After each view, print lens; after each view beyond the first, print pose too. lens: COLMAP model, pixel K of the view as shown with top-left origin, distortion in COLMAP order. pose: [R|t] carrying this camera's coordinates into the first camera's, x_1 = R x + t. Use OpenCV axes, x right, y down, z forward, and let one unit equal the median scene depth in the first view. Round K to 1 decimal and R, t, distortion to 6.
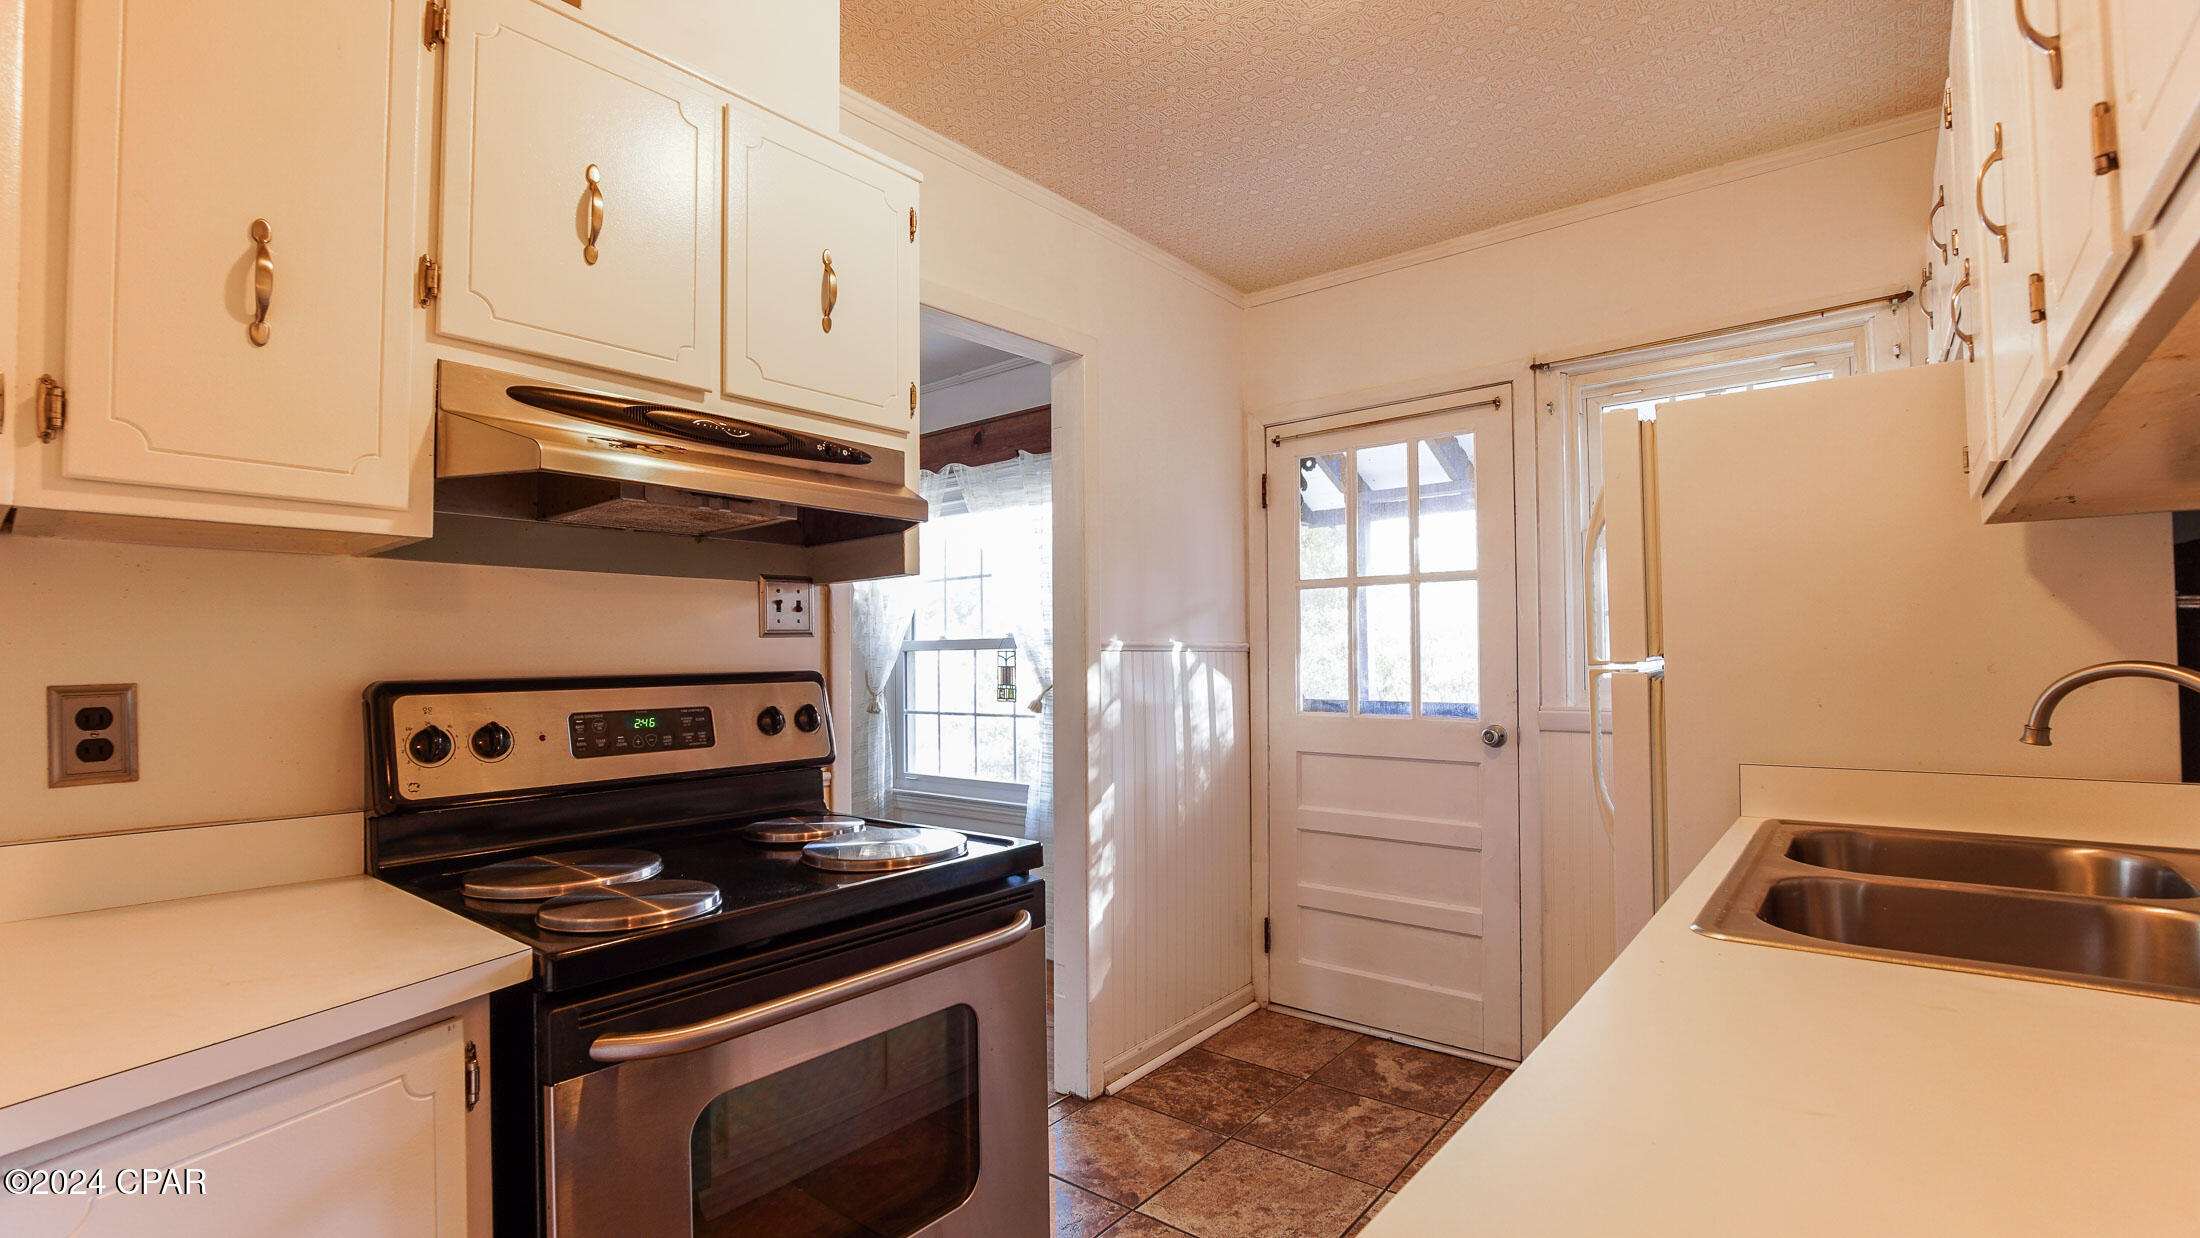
lens RADIAL K [[986.5, 0, 1100.0], [0, 986.5, 619.0], [0, 0, 1]] dist [-0.058409, 0.000104]
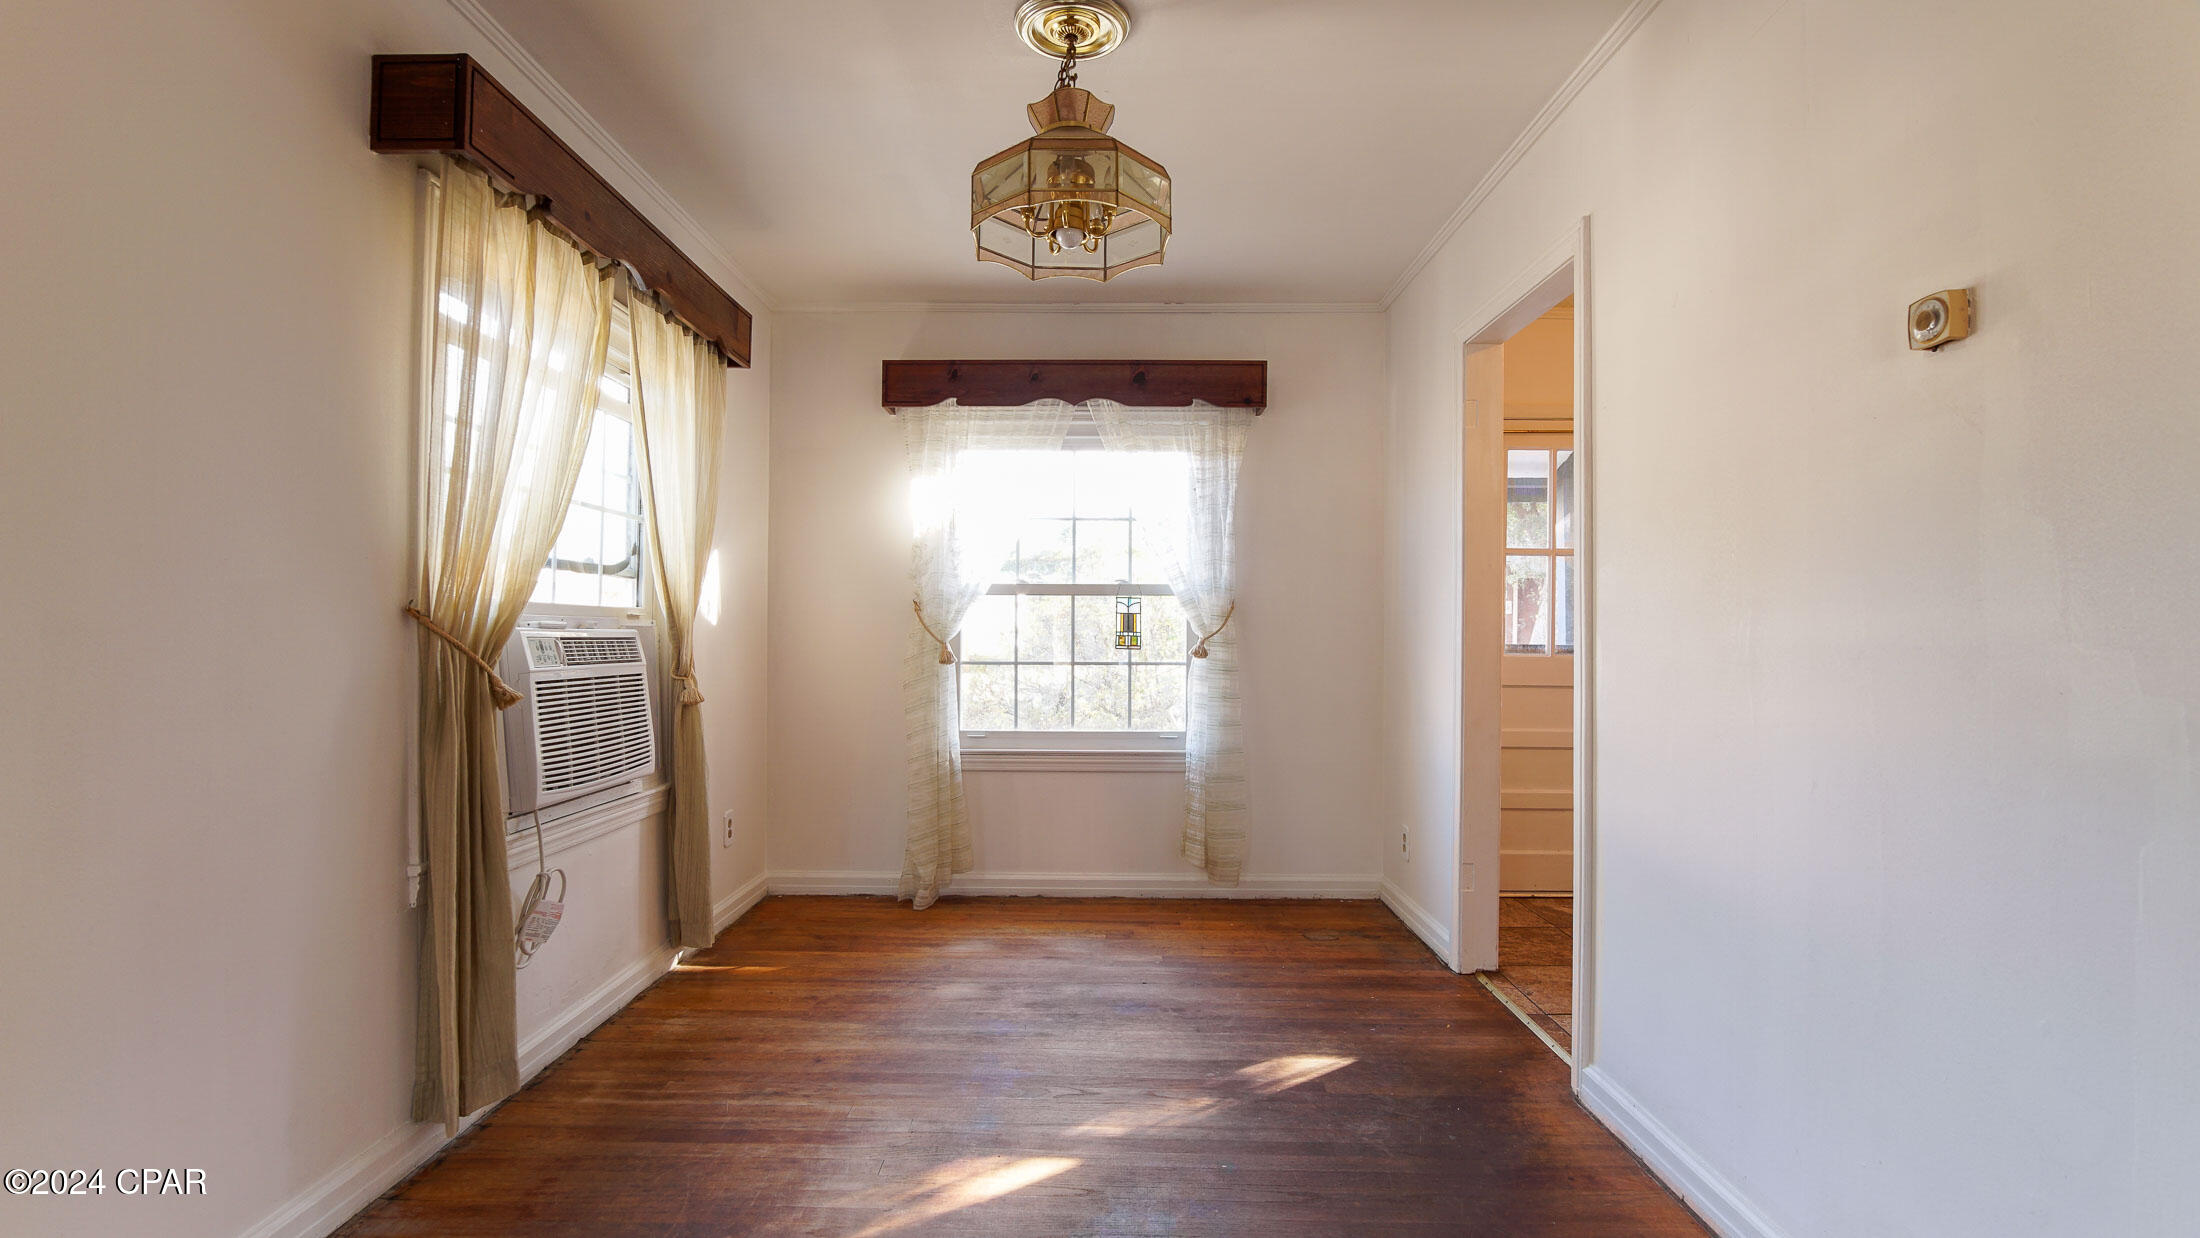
lens RADIAL K [[986.5, 0, 1100.0], [0, 986.5, 619.0], [0, 0, 1]] dist [-0.058409, 0.000104]
pose [[0.780235, 0.023360, 0.625050, -0.735718], [-0.041490, 0.999034, 0.014453, 0.040870], [-0.624109, -0.037210, 0.780451, 0.249371]]
